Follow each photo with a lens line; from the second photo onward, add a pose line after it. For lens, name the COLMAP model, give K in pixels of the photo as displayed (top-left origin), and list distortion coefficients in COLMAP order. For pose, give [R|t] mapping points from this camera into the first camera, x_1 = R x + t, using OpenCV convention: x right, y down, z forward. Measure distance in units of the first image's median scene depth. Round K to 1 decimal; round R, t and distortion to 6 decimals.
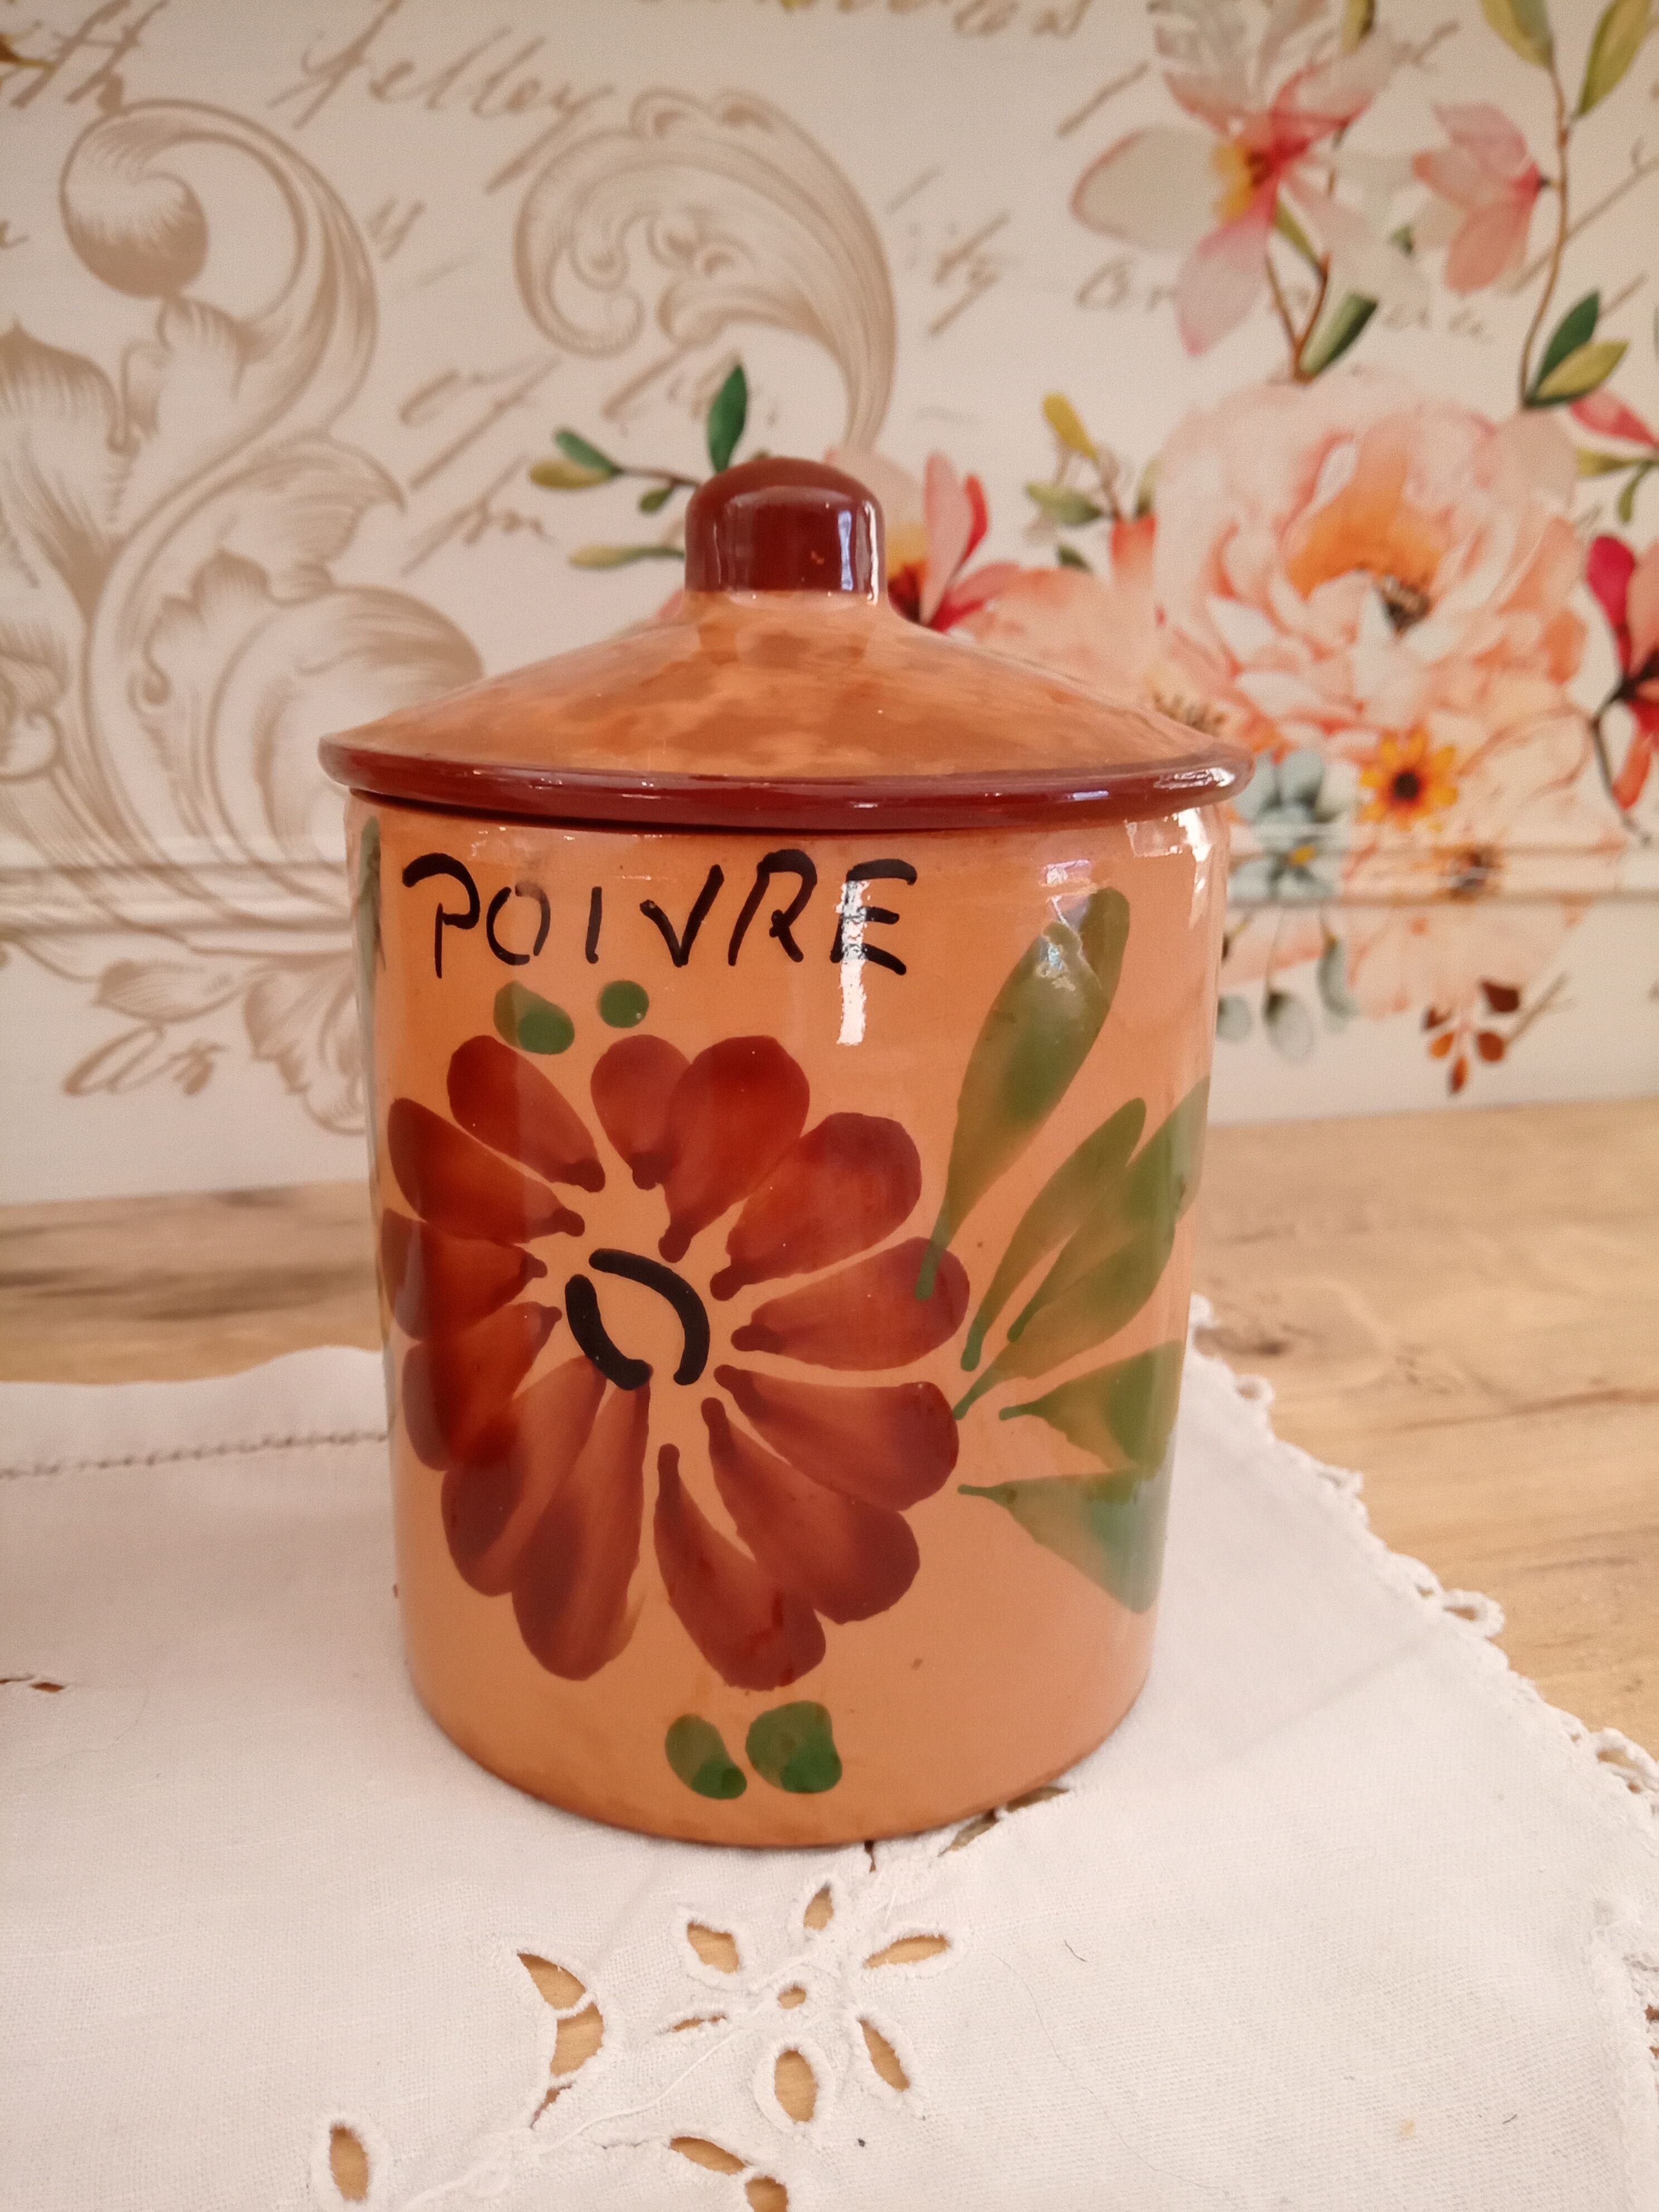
lens RADIAL K [[1797.8, 0, 790.2], [0, 1797.8, 1113.3], [0, 0, 1]] dist [-0.021329, -0.015383]
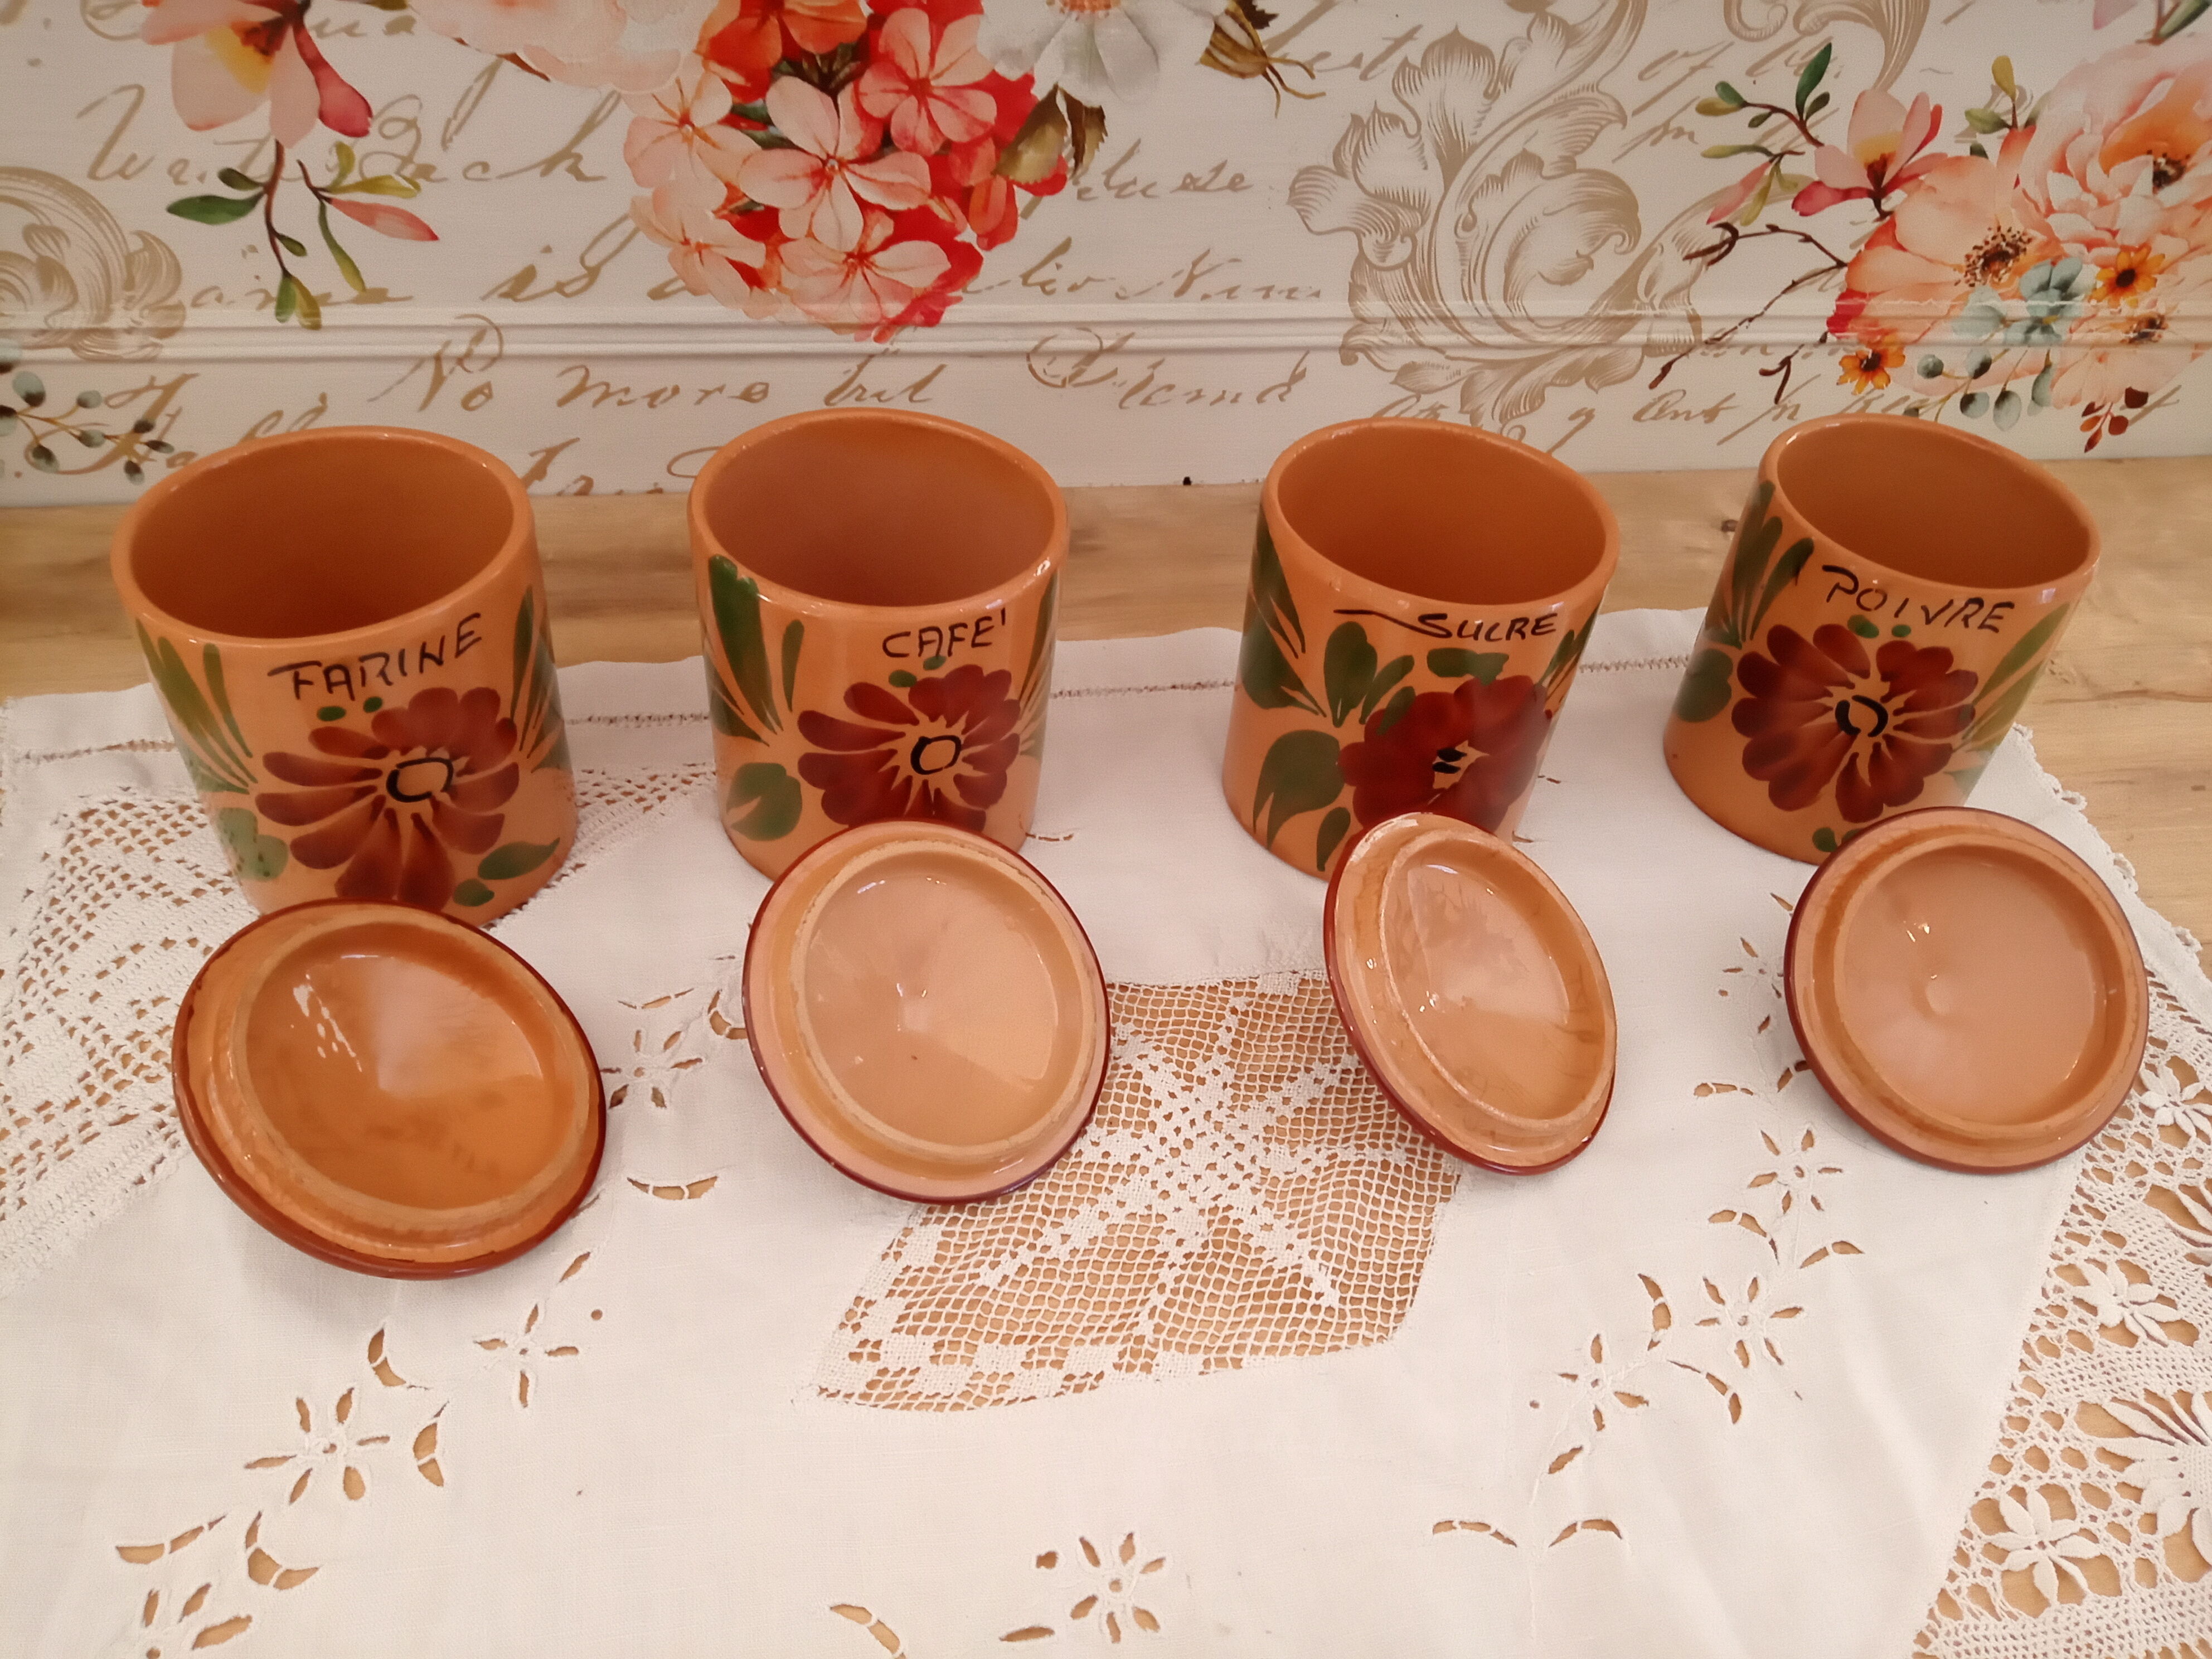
lens RADIAL K [[1797.8, 0, 1071.8], [0, 1797.8, 850.3], [0, 0, 1]] dist [-0.021329, -0.015383]
pose [[0.993942, 0.108010, -0.020314, -0.642097], [-0.087270, 0.888002, 0.451482, -0.451262], [0.066803, -0.446974, 0.892049, -0.911452]]
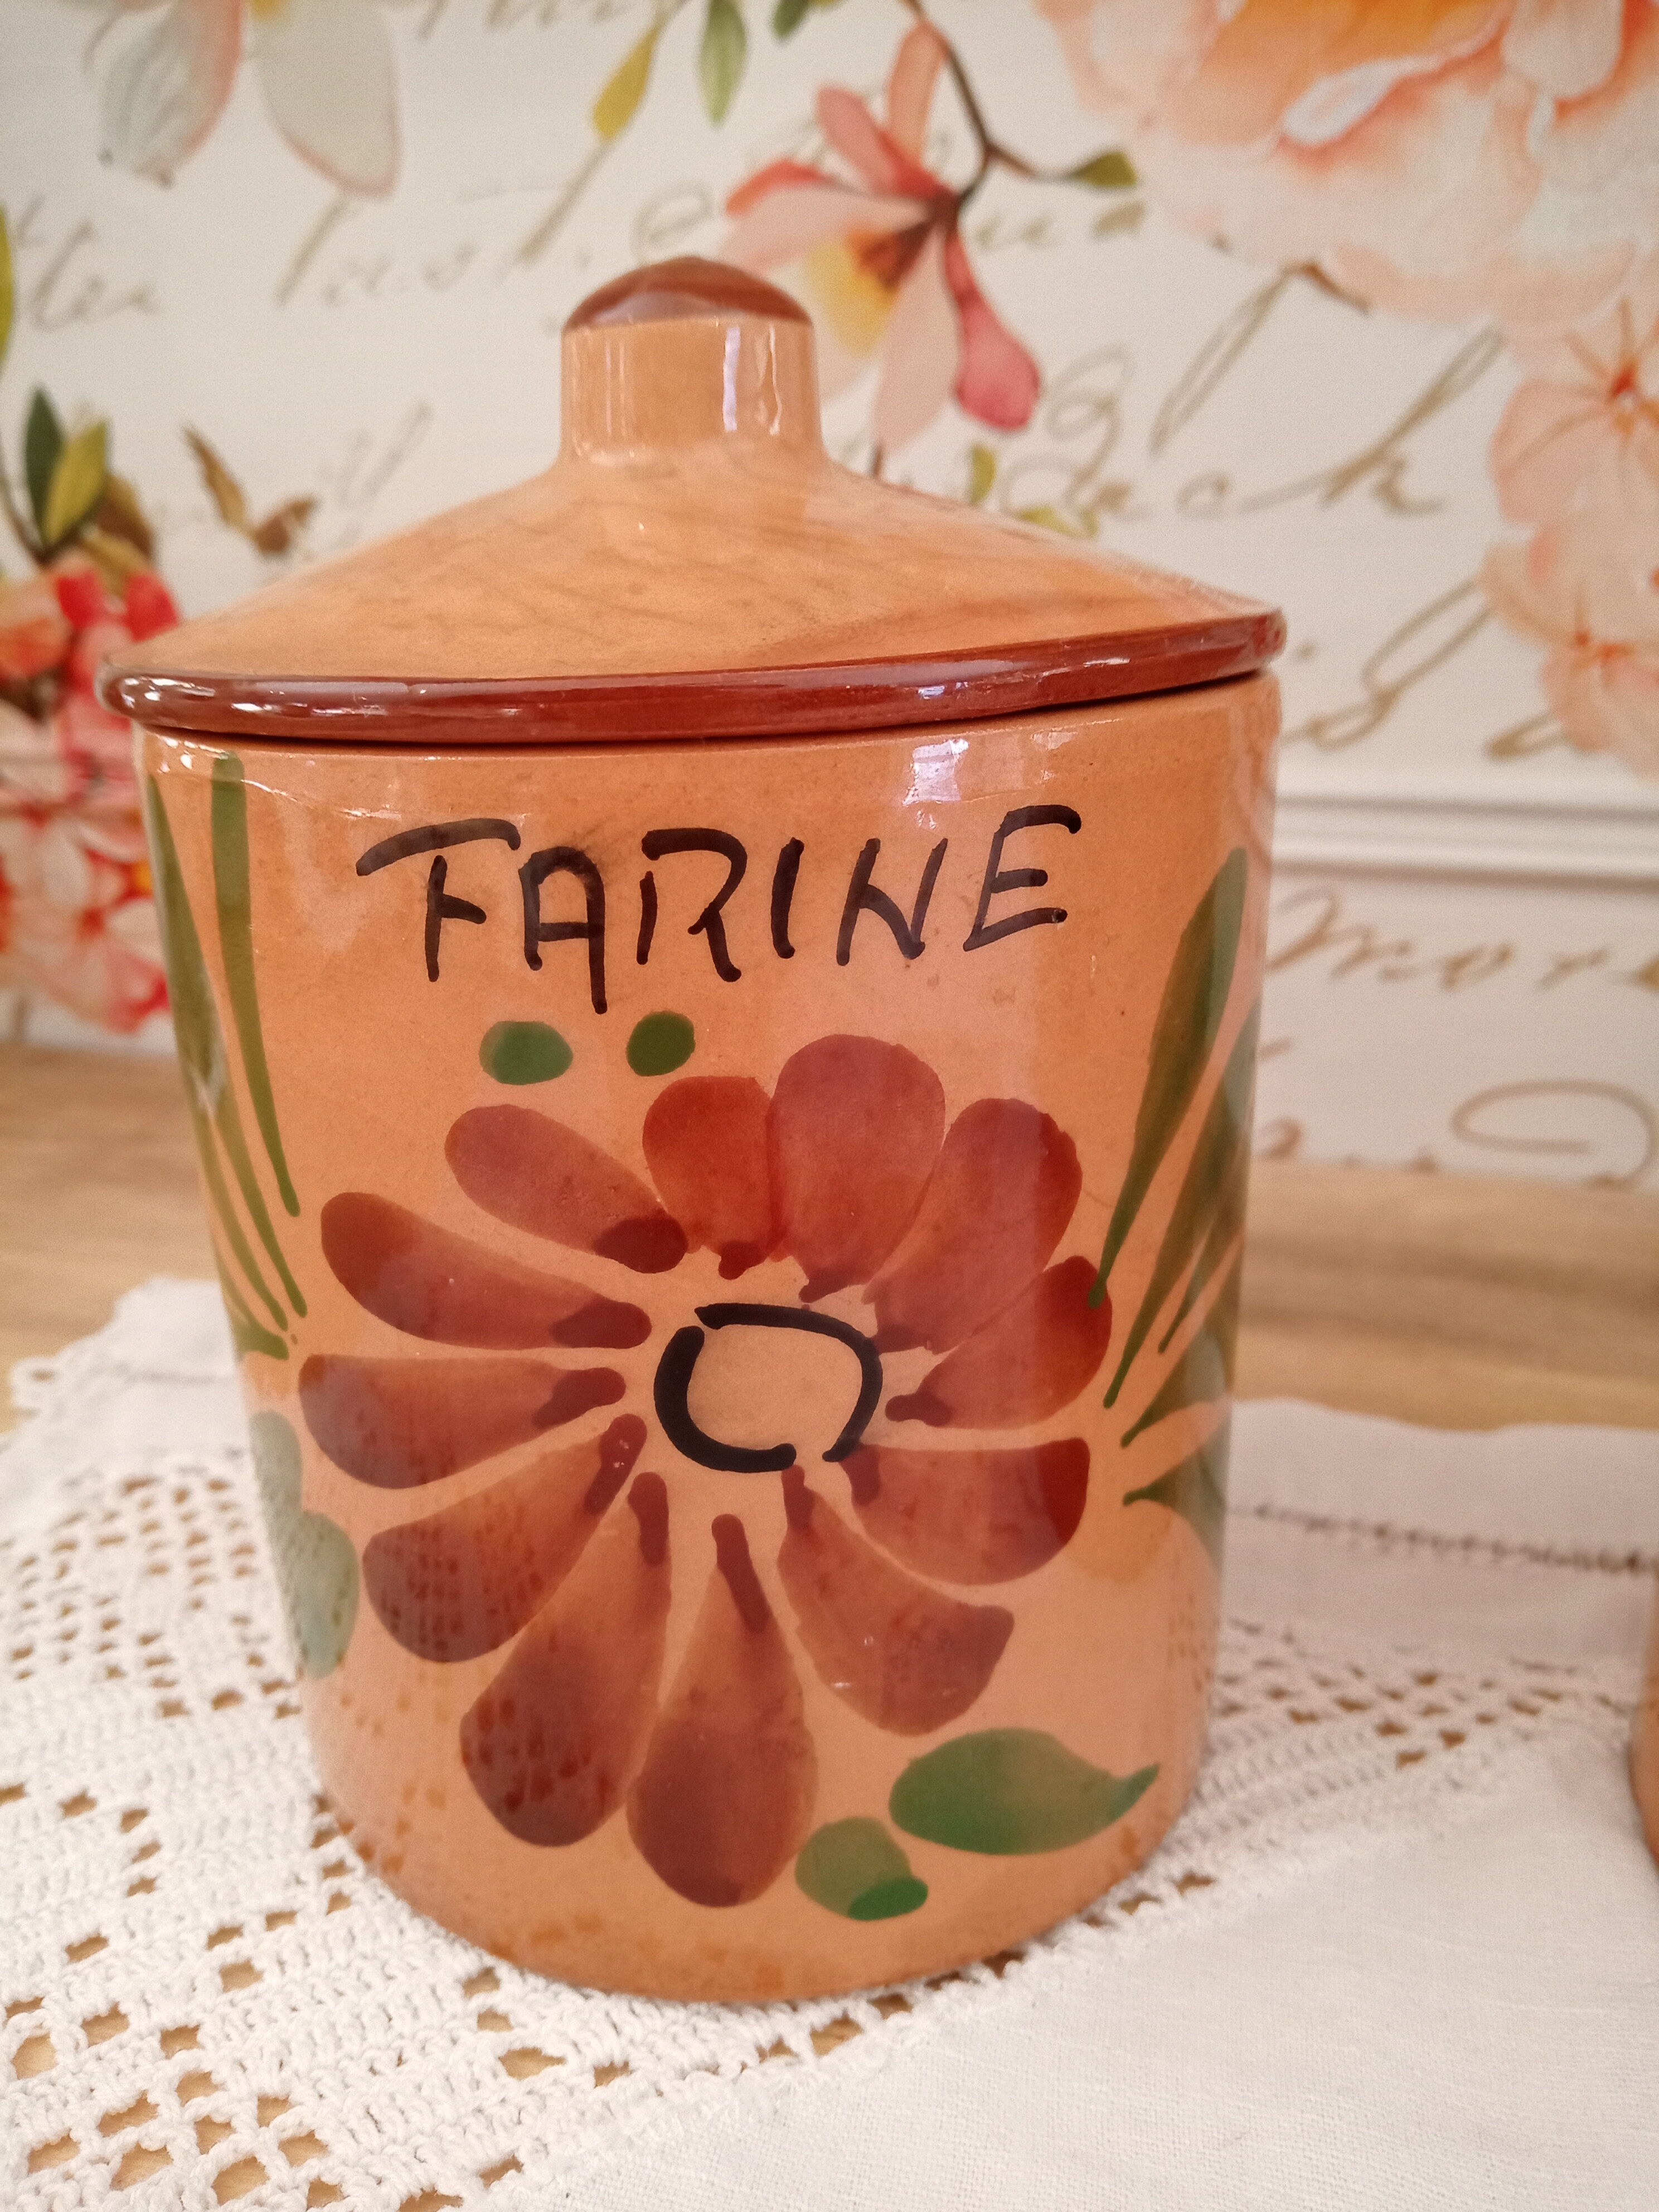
lens RADIAL K [[1797.8, 0, 835.9], [0, 1797.8, 1089.4], [0, 0, 1]] dist [-0.021329, -0.015383]
pose [[0.856540, 0.140041, -0.496718, -0.948703], [-0.130767, 0.989963, 0.053607, 0.041440], [0.499239, 0.019038, 0.866255, -0.090948]]
